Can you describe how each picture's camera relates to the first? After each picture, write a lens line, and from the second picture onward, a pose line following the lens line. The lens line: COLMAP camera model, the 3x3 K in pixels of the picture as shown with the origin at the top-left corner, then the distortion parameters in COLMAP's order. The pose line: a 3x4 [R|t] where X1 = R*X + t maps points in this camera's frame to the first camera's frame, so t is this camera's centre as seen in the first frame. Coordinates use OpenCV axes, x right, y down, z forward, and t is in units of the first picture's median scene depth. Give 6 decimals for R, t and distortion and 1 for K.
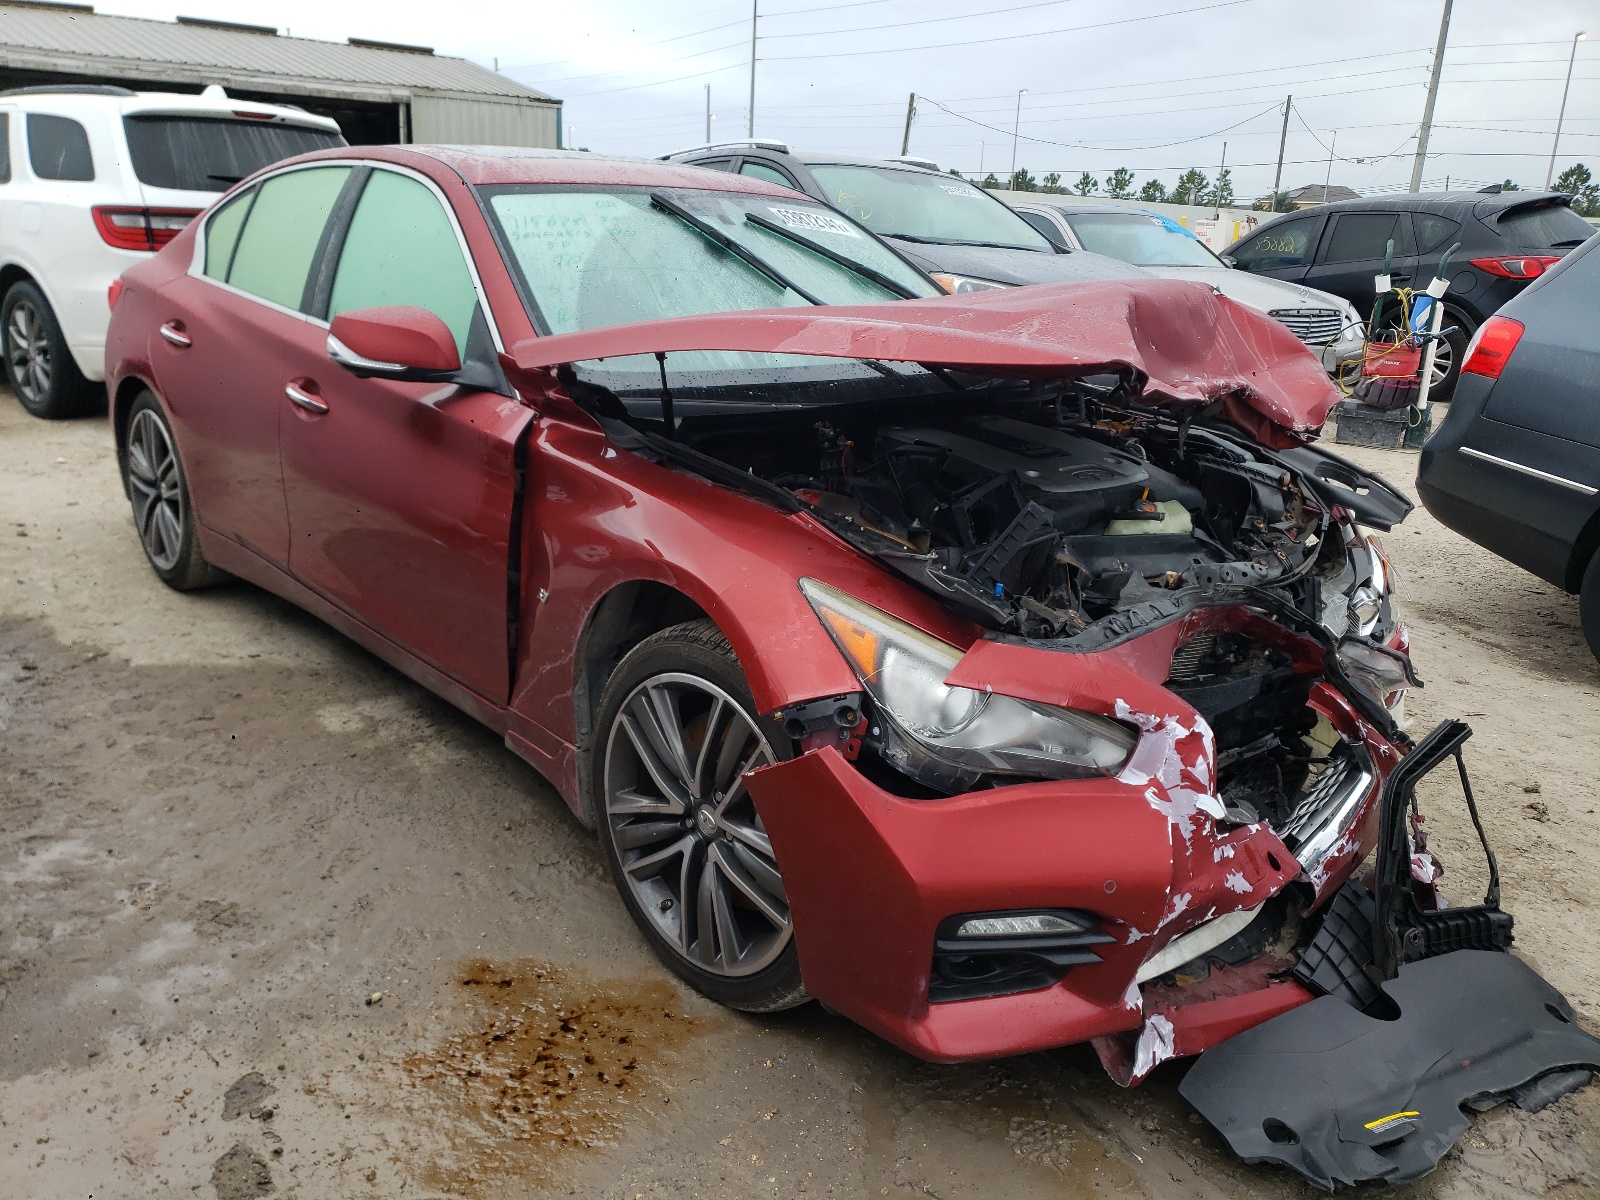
lens RADIAL K [[1257.3, 0, 800.0], [0, 1257.3, 600.0], [0, 0, 1]] dist [0.029442, -0.009911]
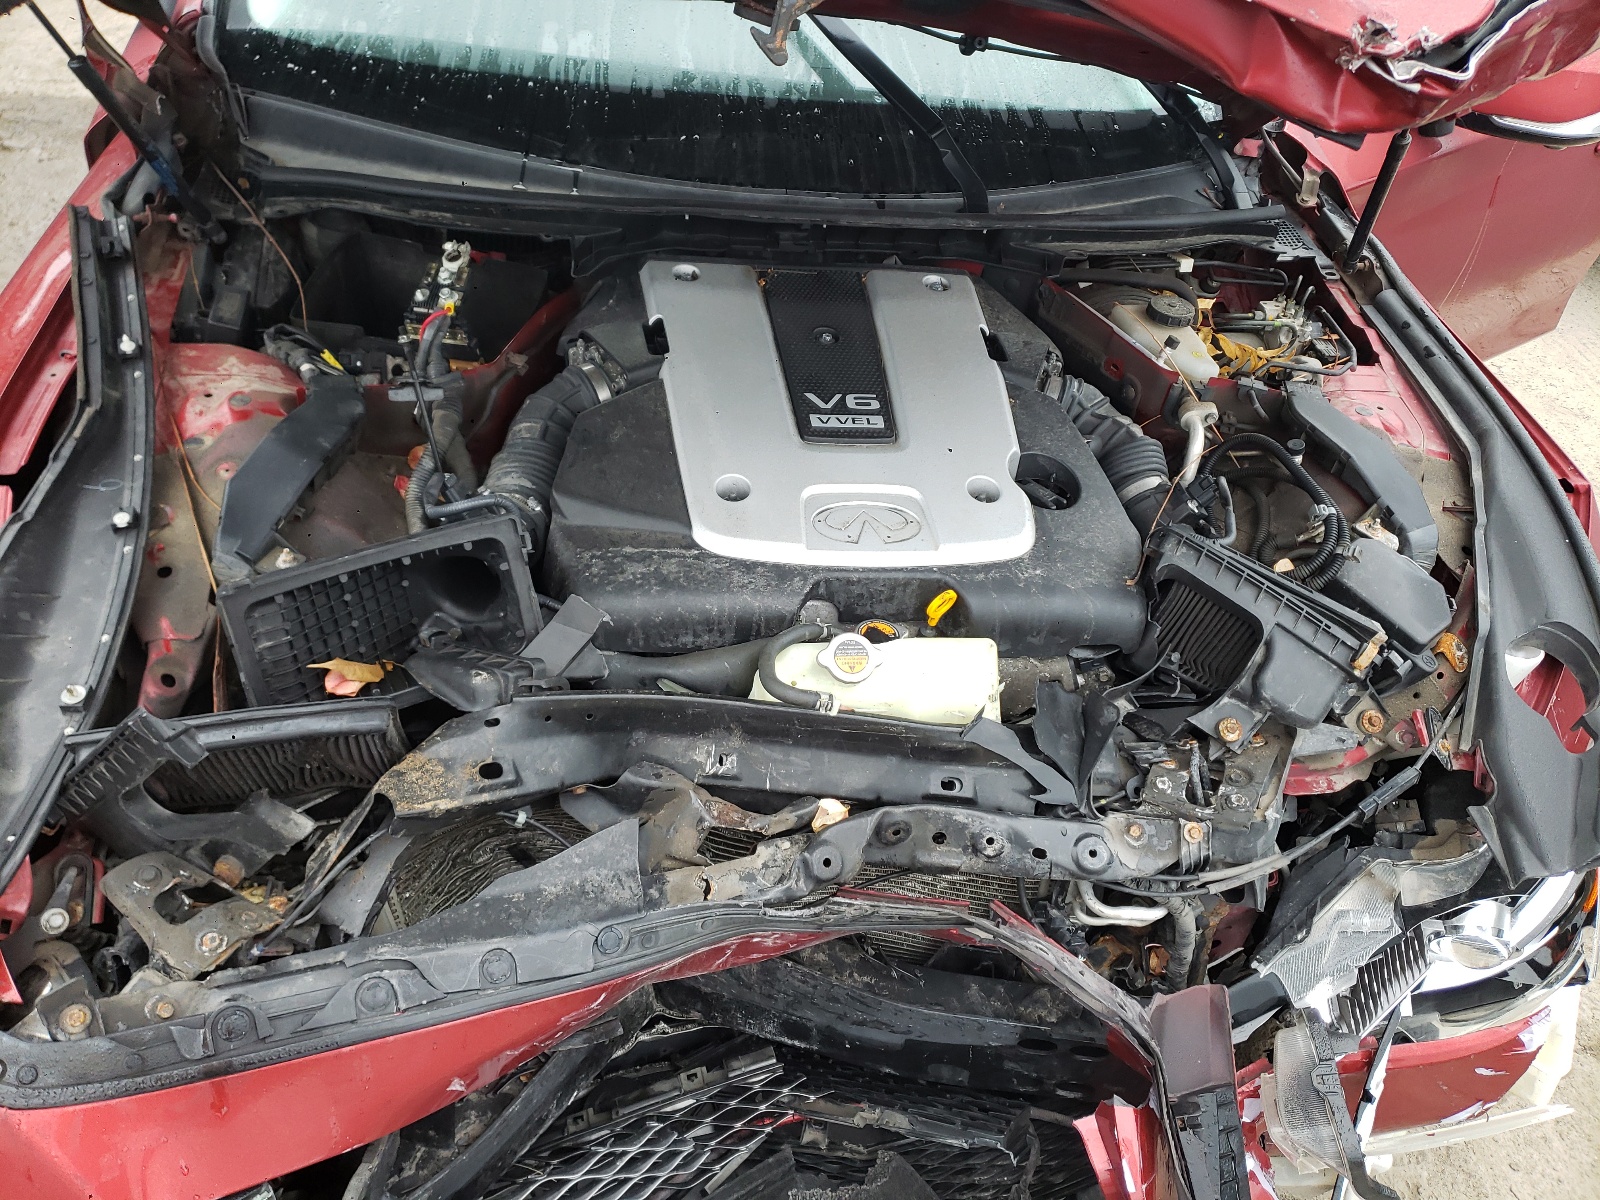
lens RADIAL K [[1257.3, 0, 800.0], [0, 1257.3, 600.0], [0, 0, 1]] dist [0.029442, -0.009911]
pose [[0.838625, 0.402361, -0.367170, 0.542808], [-0.240337, 0.878228, 0.413466, -0.361263], [0.488822, -0.258499, 0.833206, 0.780395]]
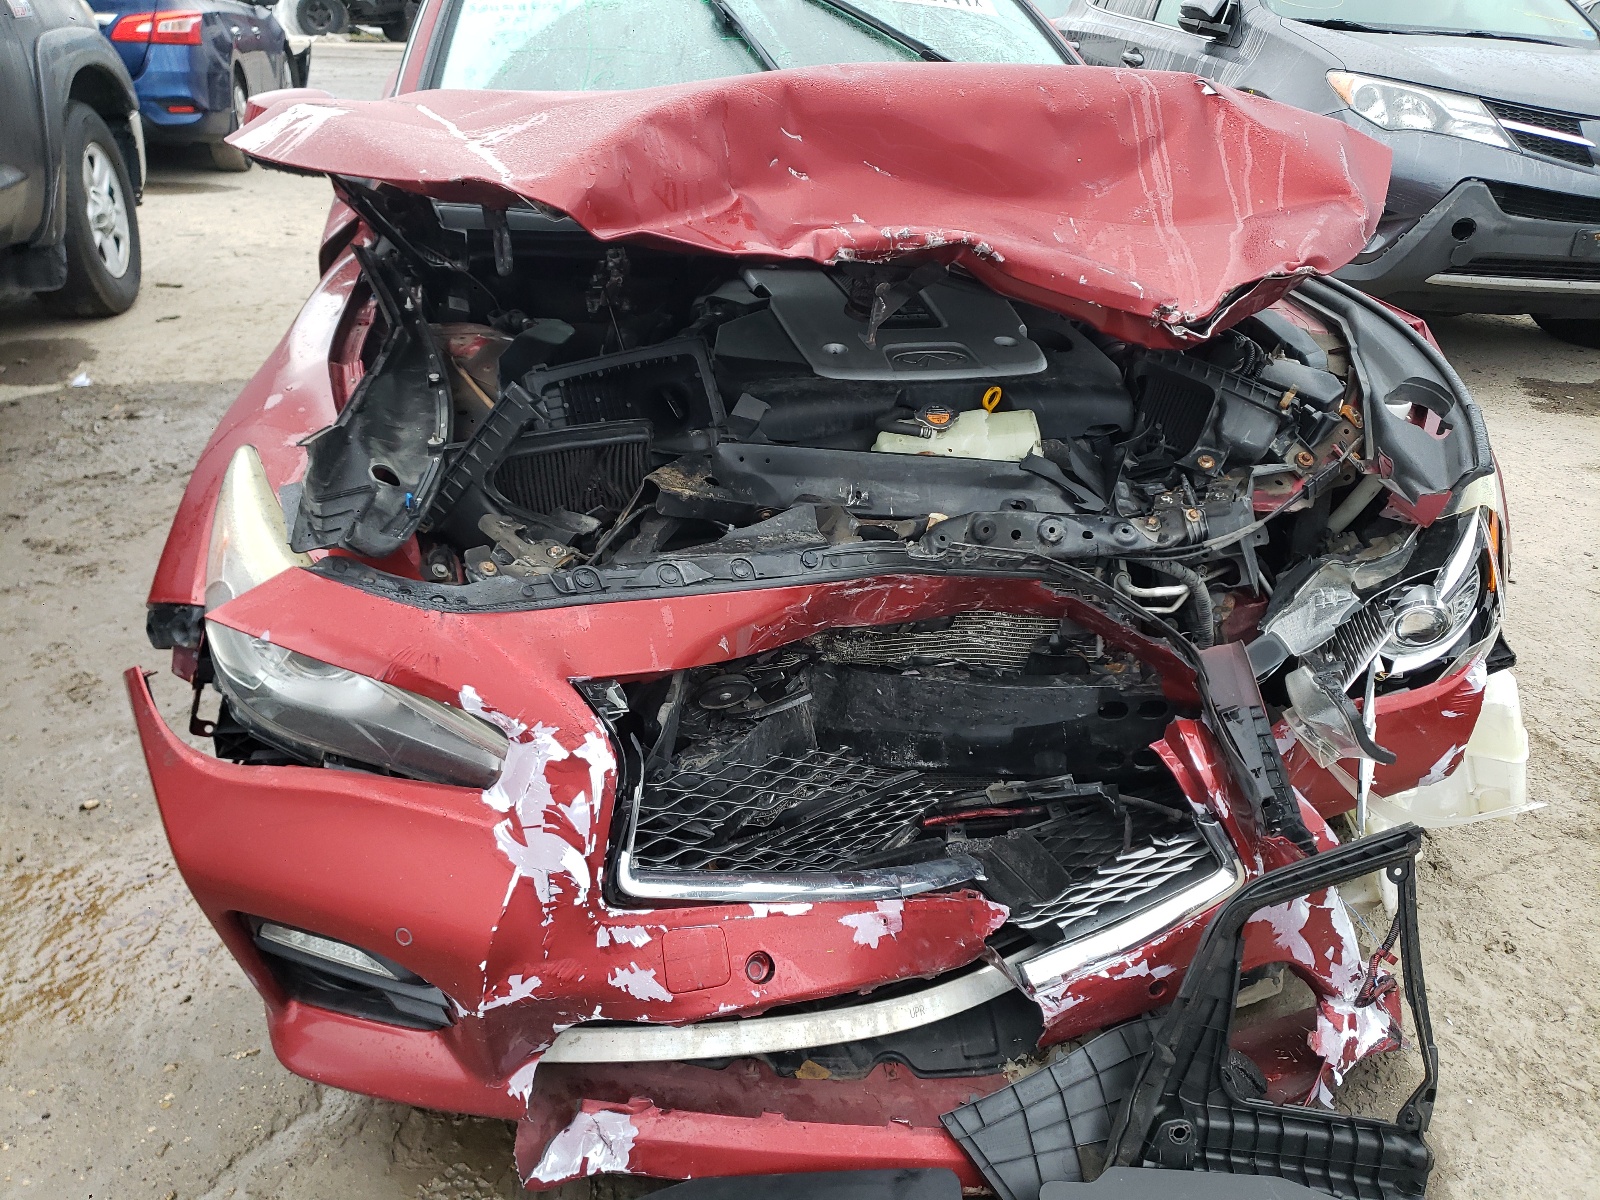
lens RADIAL K [[1257.3, 0, 800.0], [0, 1257.3, 600.0], [0, 0, 1]] dist [0.029442, -0.009911]
pose [[0.882599, 0.191842, -0.429203, 0.670590], [-0.131478, 0.977248, 0.166434, -0.101683], [0.451367, -0.090464, 0.887741, 0.452108]]
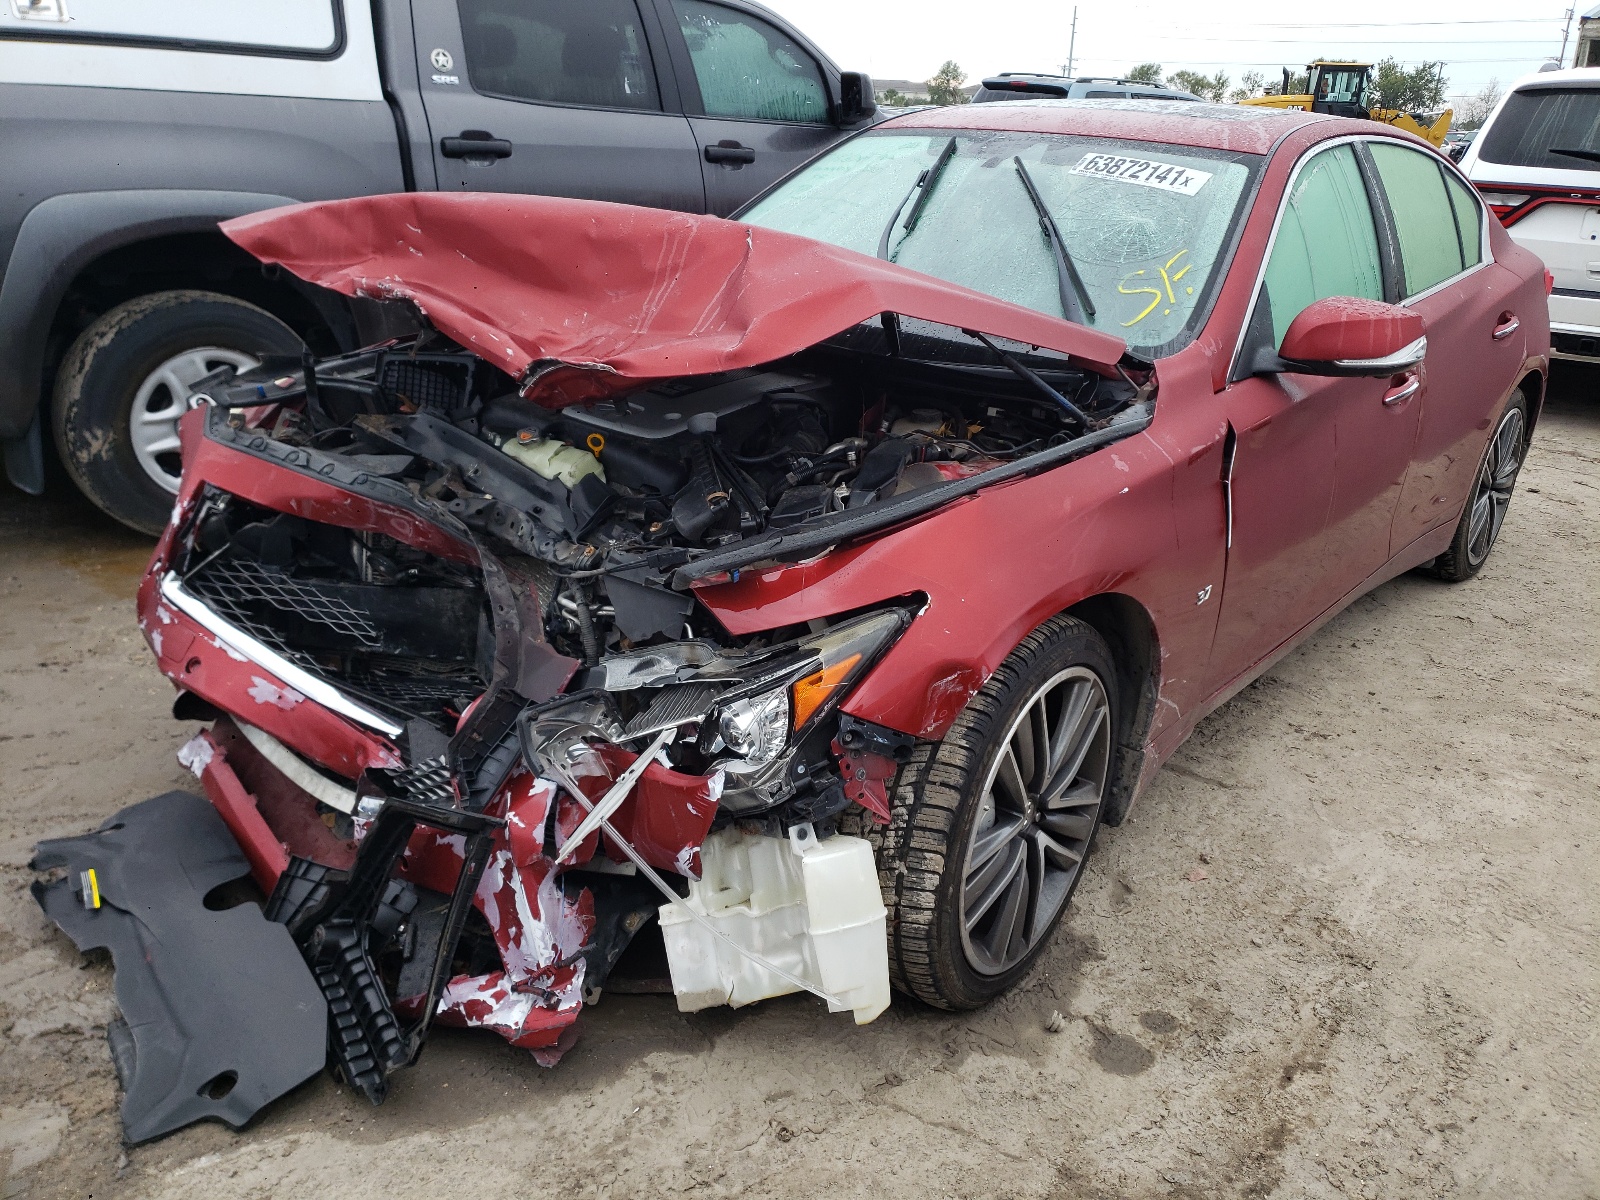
lens RADIAL K [[1257.3, 0, 800.0], [0, 1257.3, 600.0], [0, 0, 1]] dist [0.029442, -0.009911]
pose [[0.104327, 0.314276, -0.943582, 1.598614], [-0.332365, 0.905228, 0.264754, -0.365718], [0.937363, 0.285993, 0.198894, 1.336467]]
